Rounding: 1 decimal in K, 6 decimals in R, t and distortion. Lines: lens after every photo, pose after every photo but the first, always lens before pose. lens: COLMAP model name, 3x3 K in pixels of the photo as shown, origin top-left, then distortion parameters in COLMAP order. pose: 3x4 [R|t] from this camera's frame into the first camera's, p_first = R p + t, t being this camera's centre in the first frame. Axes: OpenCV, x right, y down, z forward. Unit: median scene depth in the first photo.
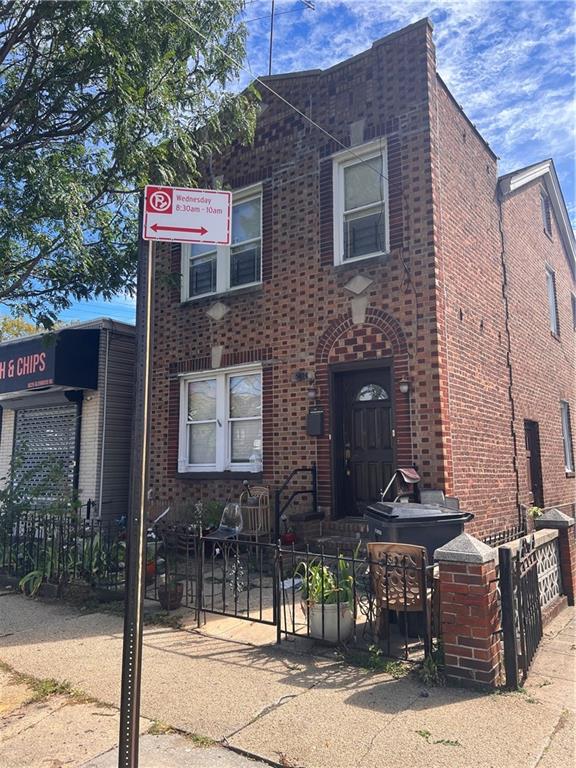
lens RADIAL K [[576.2, 0, 294.2], [0, 576.2, 382.0], [0, 0, 1]] dist [0.045093, -0.060079]
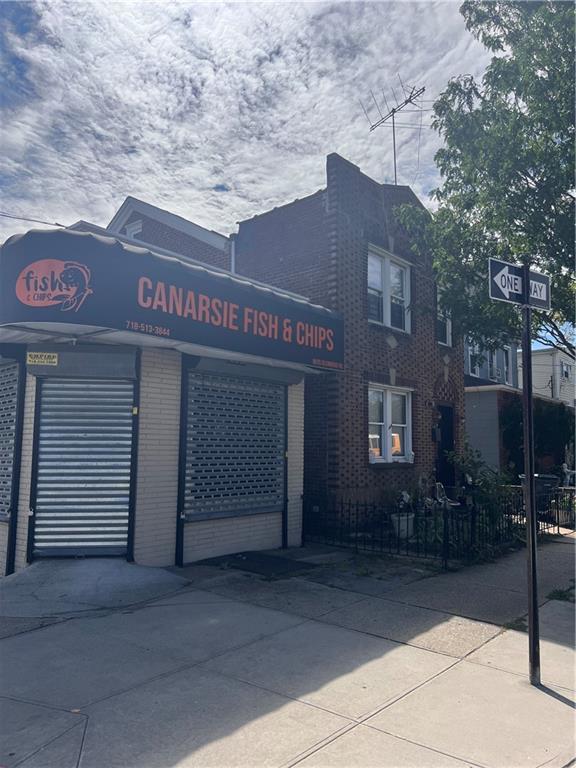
lens RADIAL K [[576.2, 0, 294.2], [0, 576.2, 382.0], [0, 0, 1]] dist [0.045093, -0.060079]
pose [[0.093058, 0.124847, 0.987802, -1.668752], [-0.157346, 0.981485, -0.109226, 0.170168], [-0.983149, -0.145262, 0.110979, 1.220854]]
